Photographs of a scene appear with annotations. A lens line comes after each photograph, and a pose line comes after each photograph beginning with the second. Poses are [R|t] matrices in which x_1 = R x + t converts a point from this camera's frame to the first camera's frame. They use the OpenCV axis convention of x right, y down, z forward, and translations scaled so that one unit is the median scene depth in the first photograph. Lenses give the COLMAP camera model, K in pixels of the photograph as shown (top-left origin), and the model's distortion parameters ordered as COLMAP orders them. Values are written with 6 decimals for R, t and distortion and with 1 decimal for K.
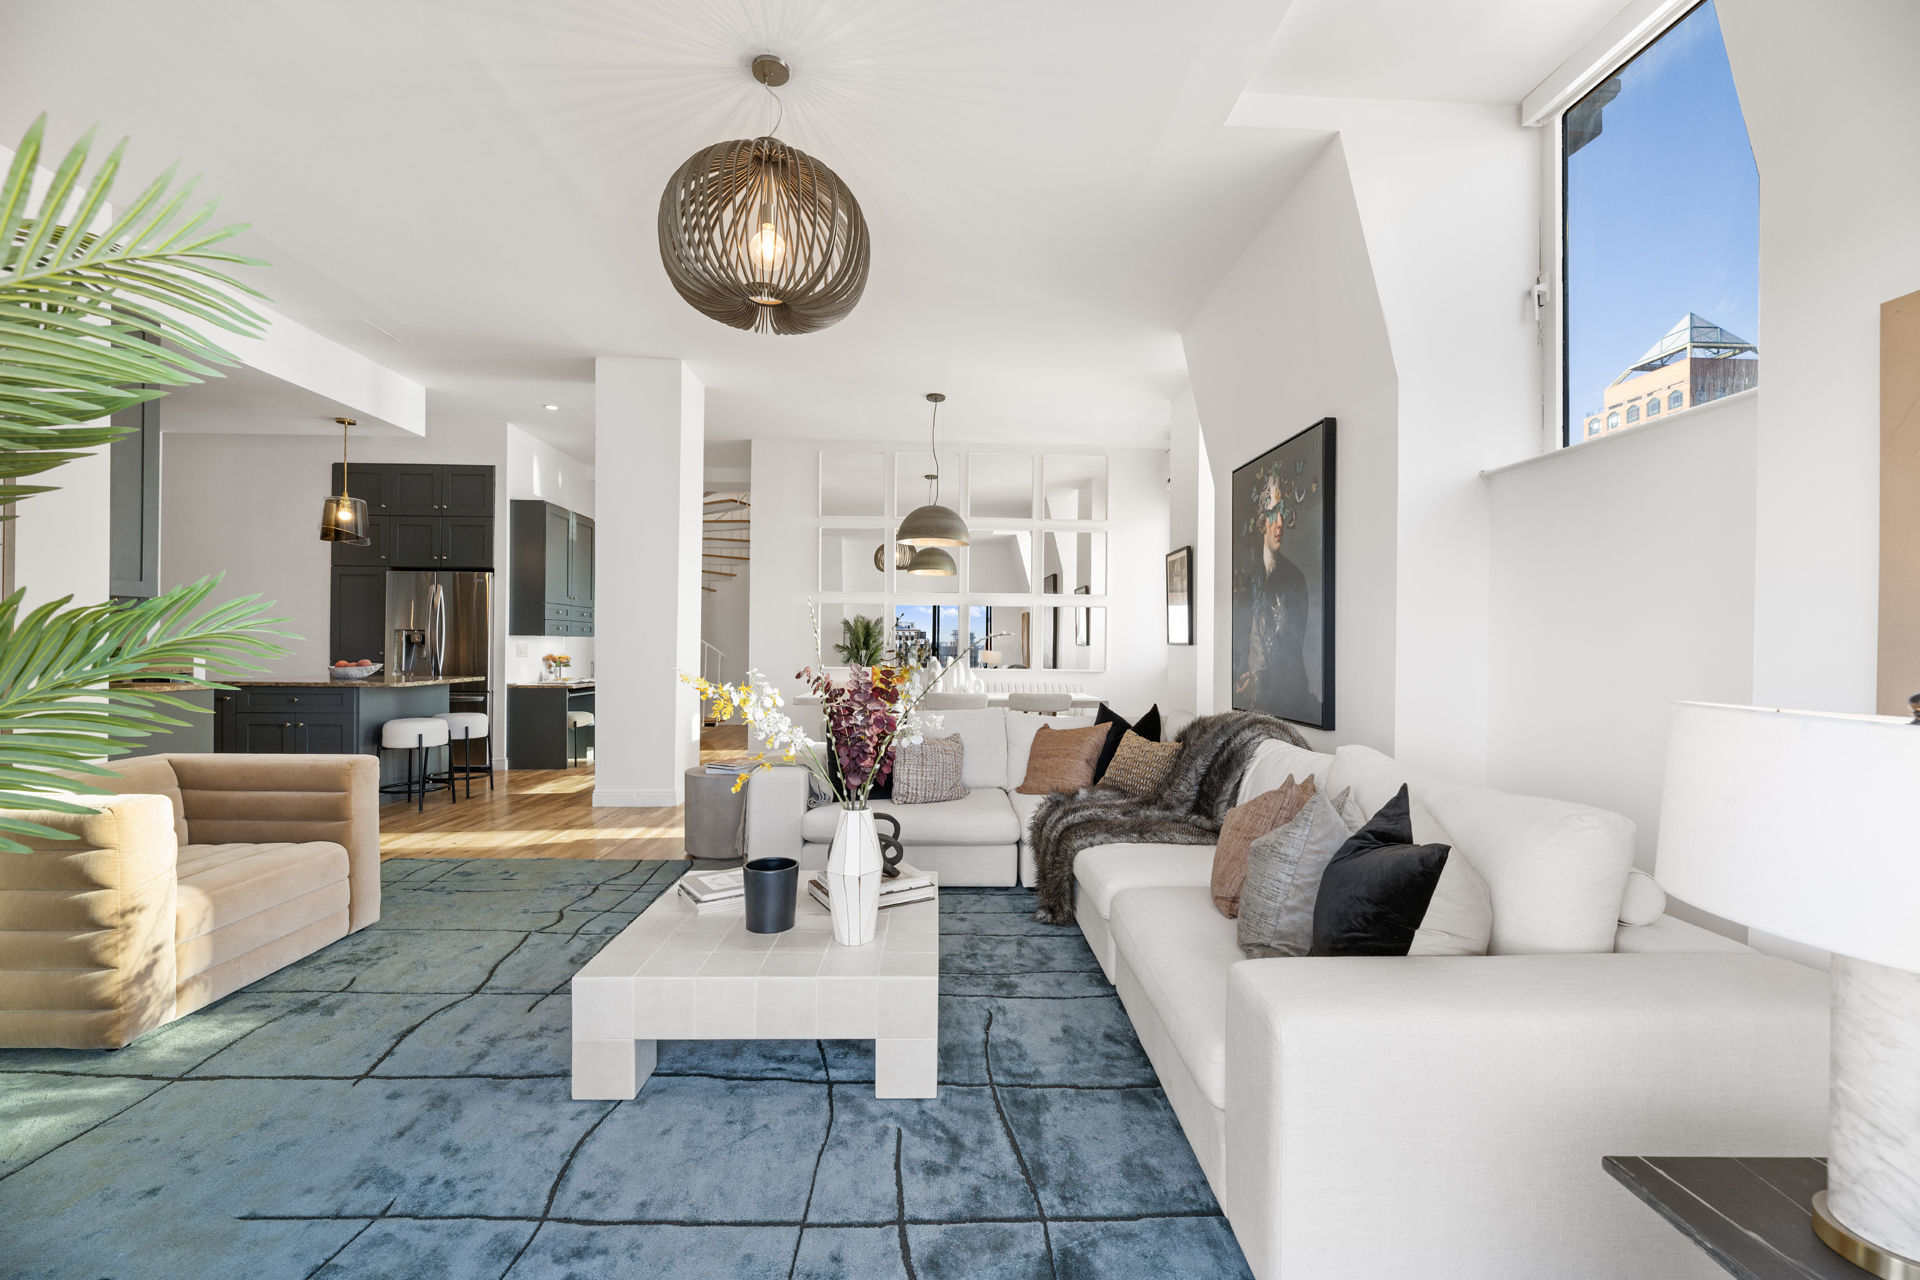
lens RADIAL K [[774.5, 0, 960.0], [0, 774.5, 640.0], [0, 0, 1]] dist [0.000198, -0.000057]
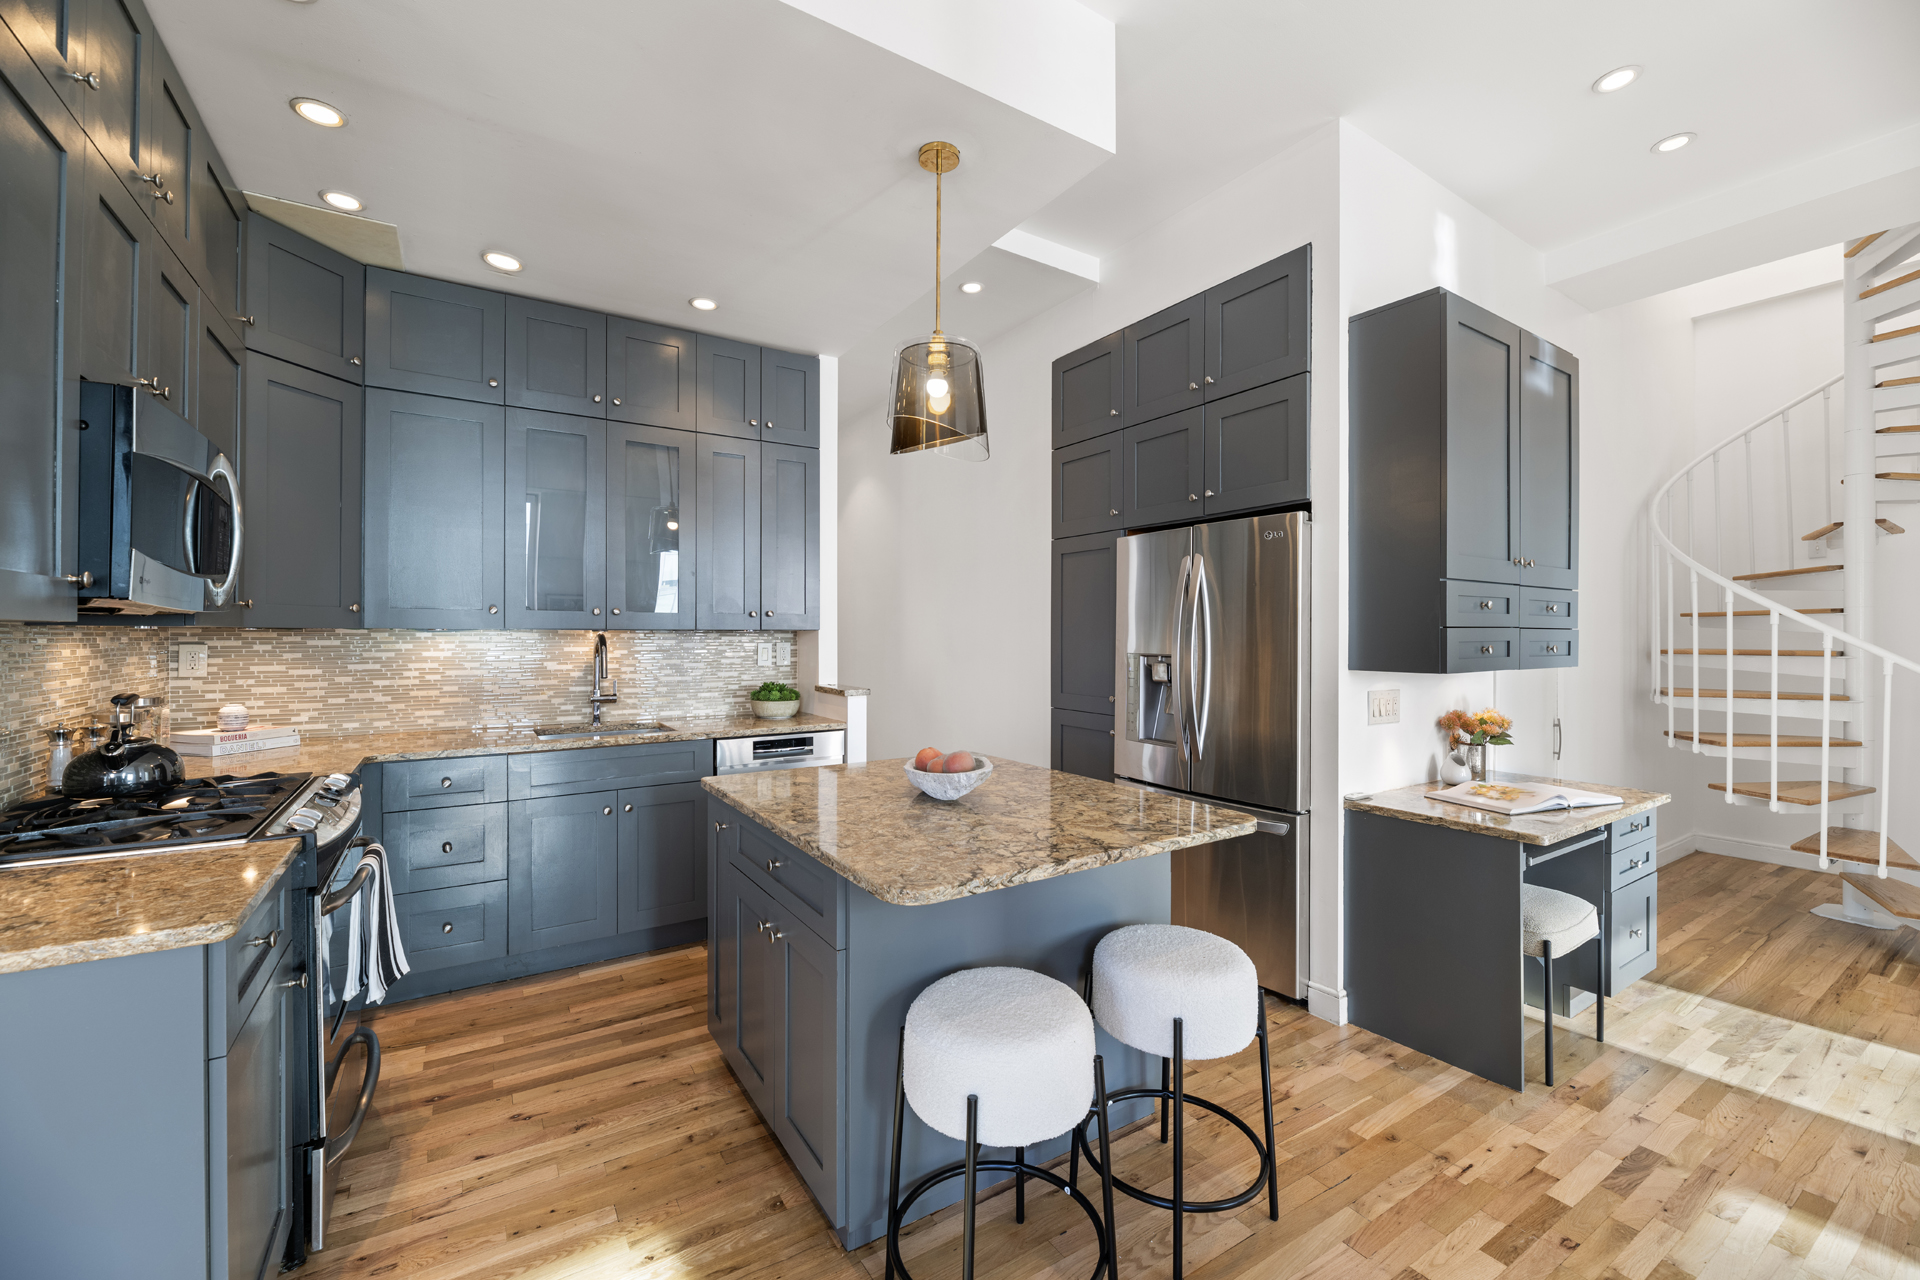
lens RADIAL K [[772.3, 0, 951.7], [0, 772.3, 637.1], [0, 0, 1]] dist [-0.003599, -0.000602]
pose [[0.504379, -0.004911, -0.863468, -0.353556], [0.006720, 0.999976, -0.001762, -0.023319], [0.863456, -0.004914, 0.504400, 0.641419]]
